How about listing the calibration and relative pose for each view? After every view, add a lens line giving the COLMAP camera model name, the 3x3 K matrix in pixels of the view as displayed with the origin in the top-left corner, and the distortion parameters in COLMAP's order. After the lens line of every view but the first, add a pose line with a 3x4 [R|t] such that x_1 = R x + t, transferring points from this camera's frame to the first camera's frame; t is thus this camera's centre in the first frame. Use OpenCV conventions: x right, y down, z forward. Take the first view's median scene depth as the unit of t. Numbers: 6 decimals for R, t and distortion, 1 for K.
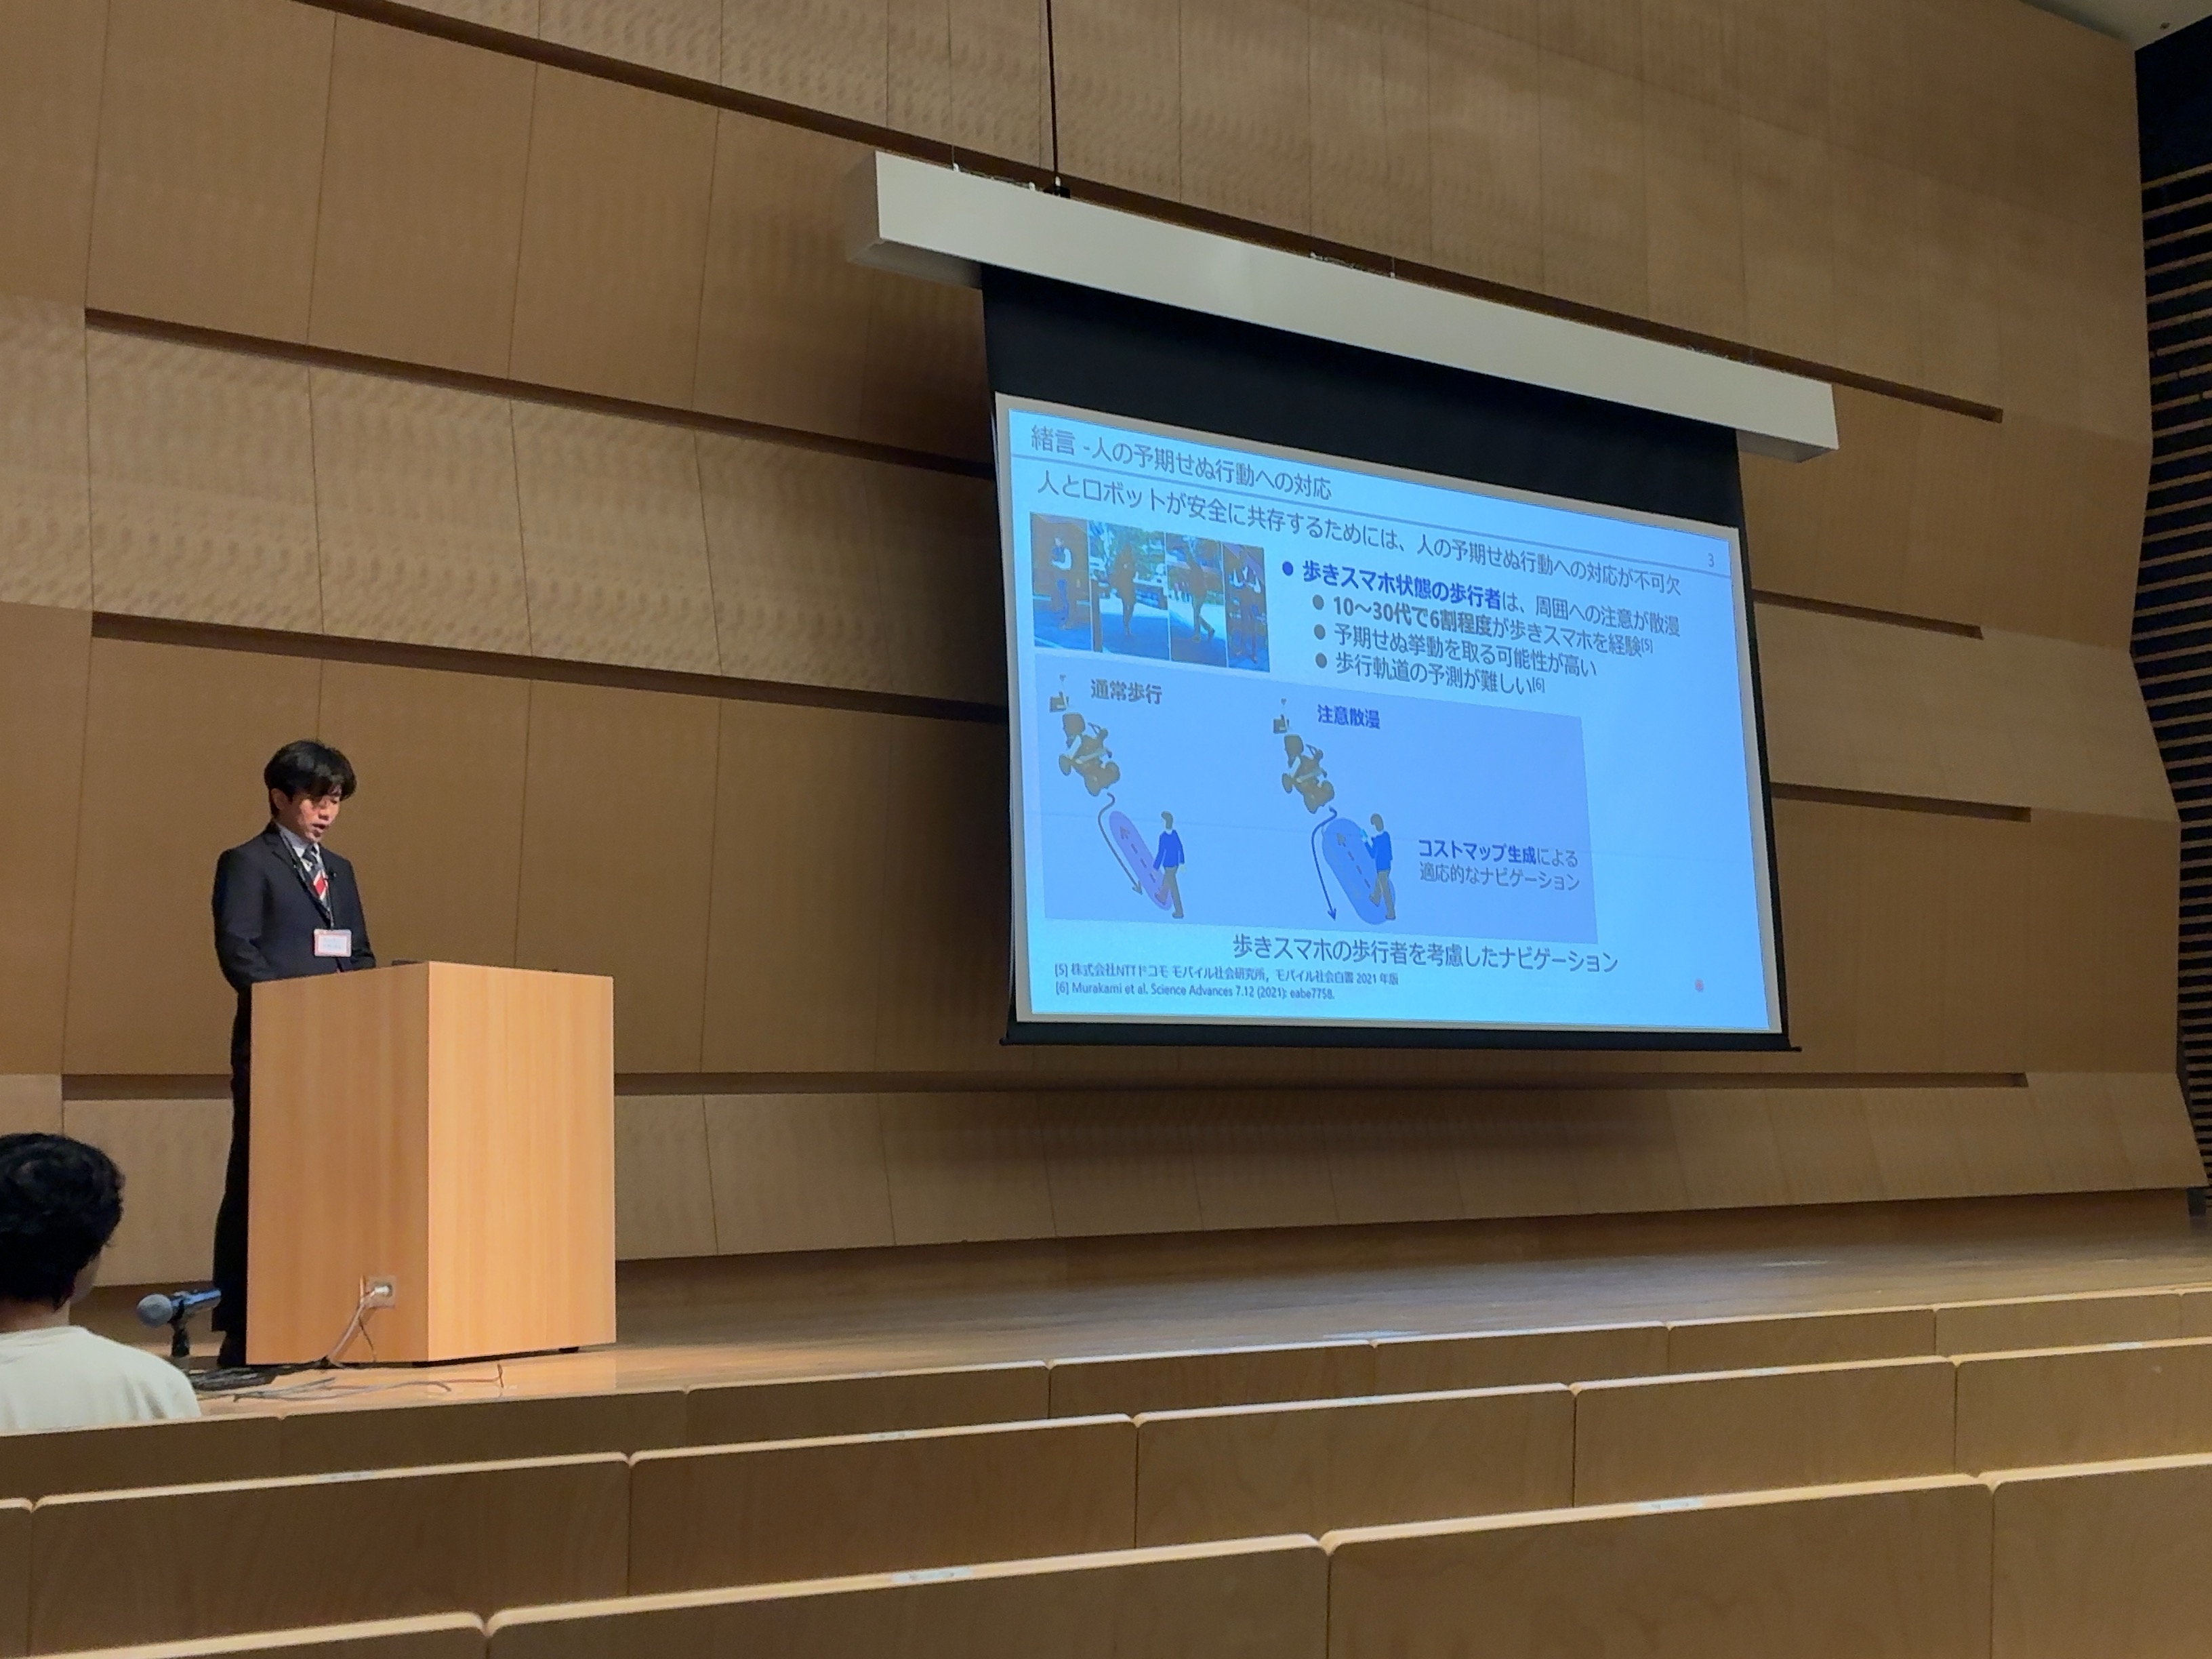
lens RADIAL K [[2788.4, 0, 1105.5], [0, 2788.4, 706.7], [0, 0, 1]] dist [-0.015000, -0.054421]
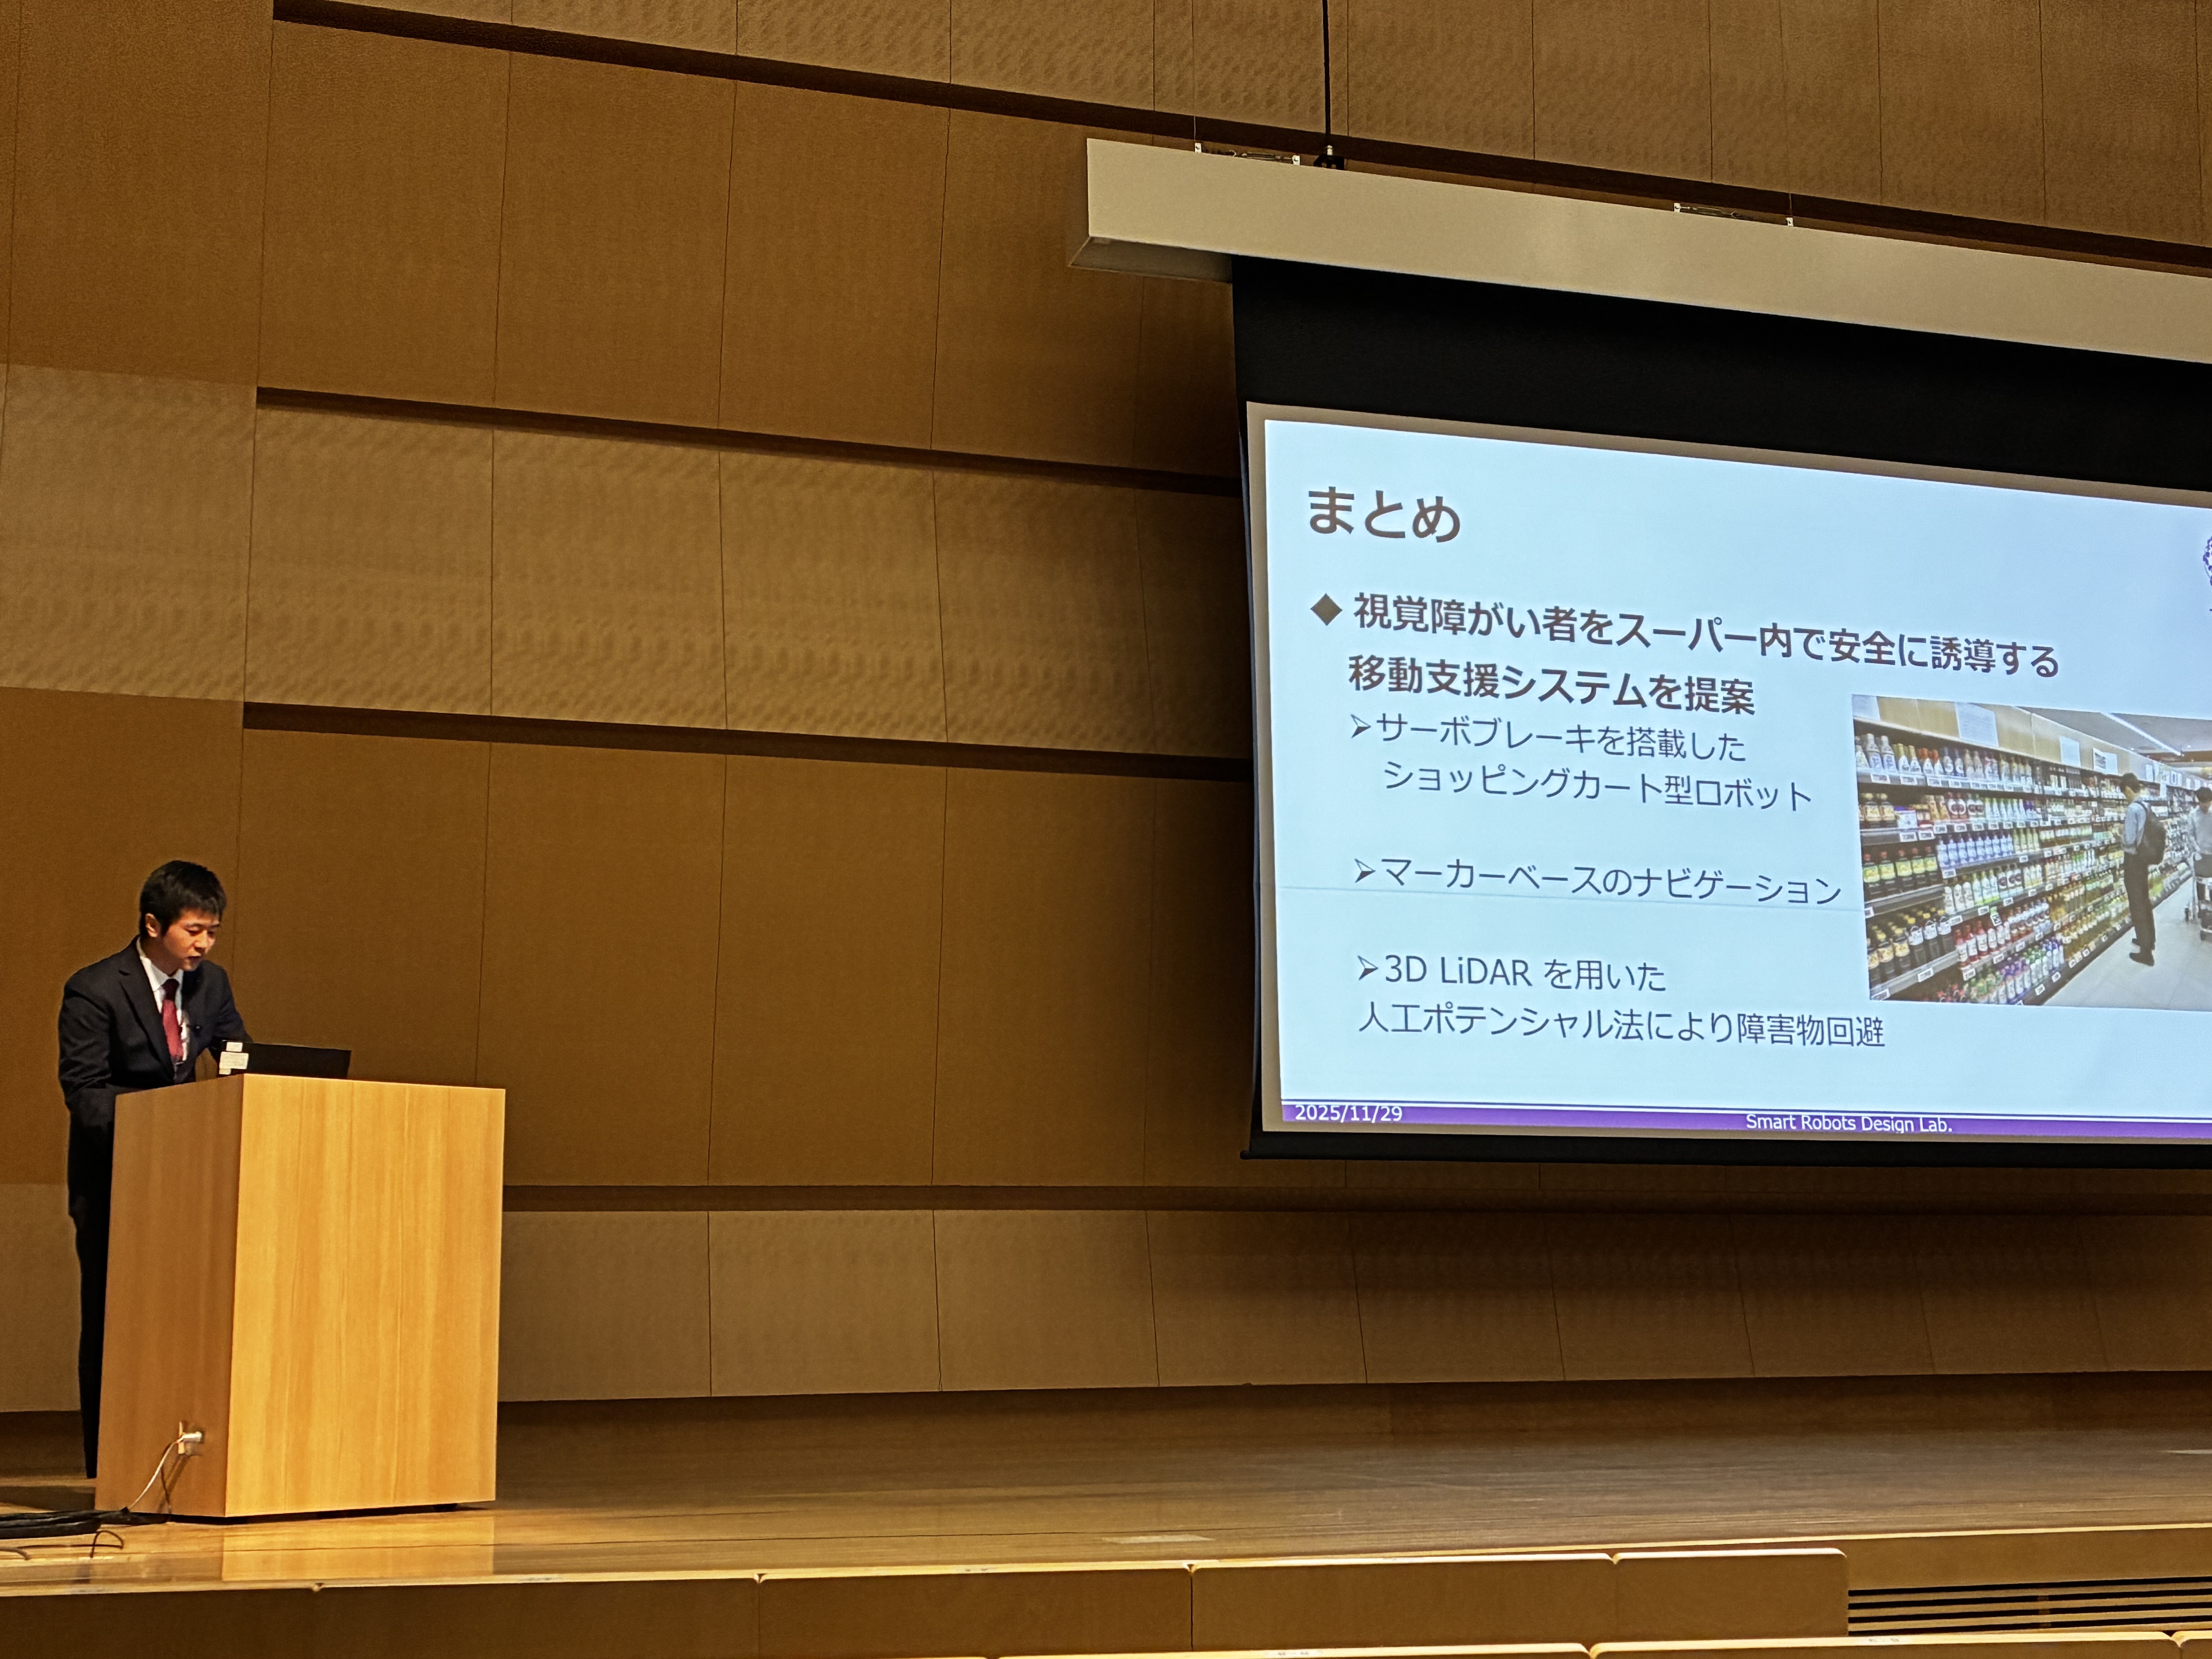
lens RADIAL K [[2819.8, 0, 1106.0], [0, 2819.8, 829.5], [0, 0, 1]] dist [0.007237, 0.018413]
pose [[0.939093, -0.039259, -0.341413, 0.215670], [0.040139, 0.999184, -0.004489, 0.022799], [0.341311, -0.009488, 0.939902, 0.170655]]
